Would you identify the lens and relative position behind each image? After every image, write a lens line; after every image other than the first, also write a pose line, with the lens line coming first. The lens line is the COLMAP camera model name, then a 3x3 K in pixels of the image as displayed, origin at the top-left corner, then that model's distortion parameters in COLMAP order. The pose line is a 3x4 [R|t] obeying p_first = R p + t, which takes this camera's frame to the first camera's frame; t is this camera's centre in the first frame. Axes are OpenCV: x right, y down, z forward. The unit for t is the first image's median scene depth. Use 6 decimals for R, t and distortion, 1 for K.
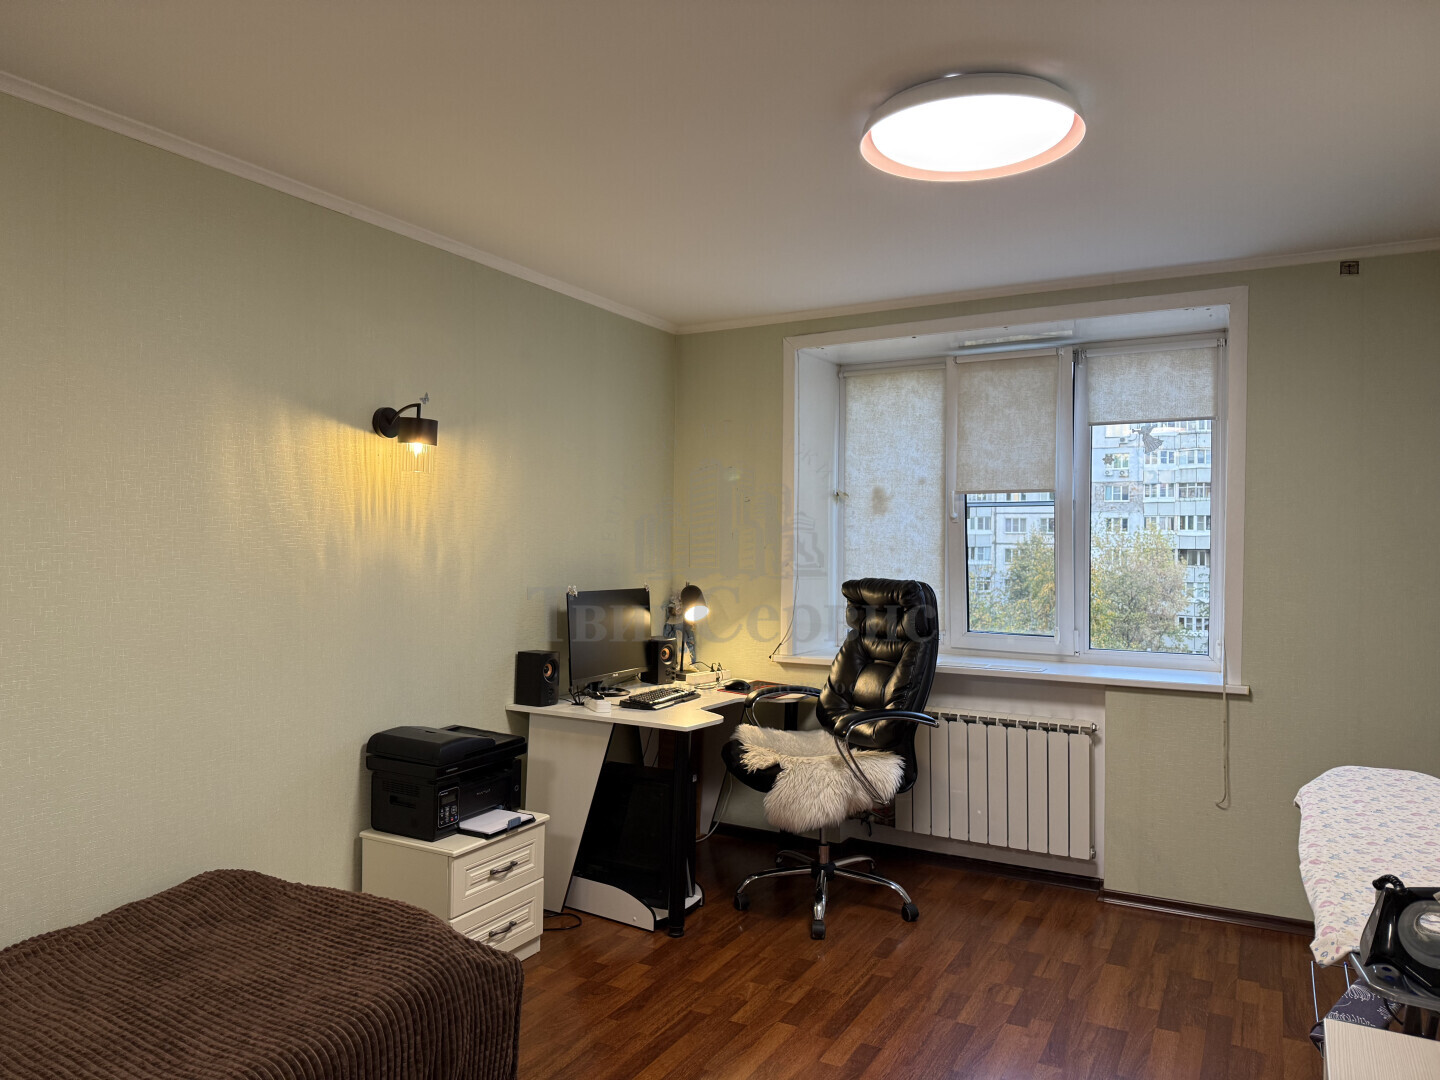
lens RADIAL K [[1005.5, 0, 722.1], [0, 1005.5, 541.6], [0, 0, 1]] dist [0.083670, -0.106761]
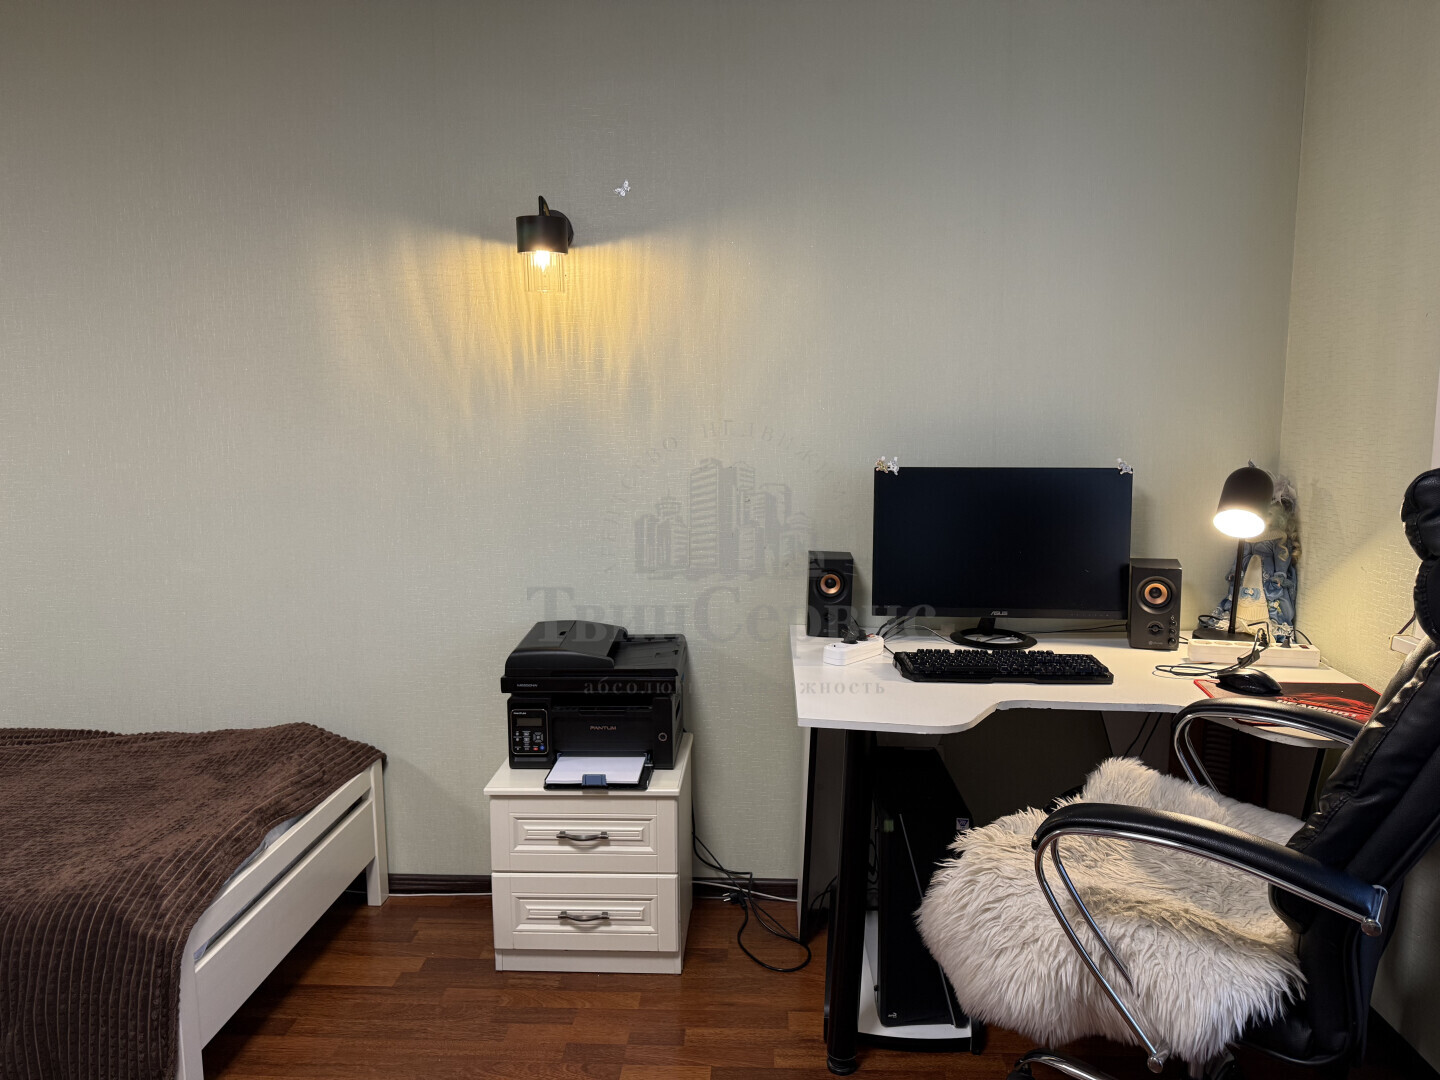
lens RADIAL K [[1005.5, 0, 722.1], [0, 1005.5, 541.6], [0, 0, 1]] dist [0.083670, -0.106761]
pose [[0.440763, 0.105200, -0.891437, 0.448175], [0.003563, 0.992896, 0.118935, 0.026900], [0.897616, -0.055598, 0.437257, 0.778620]]
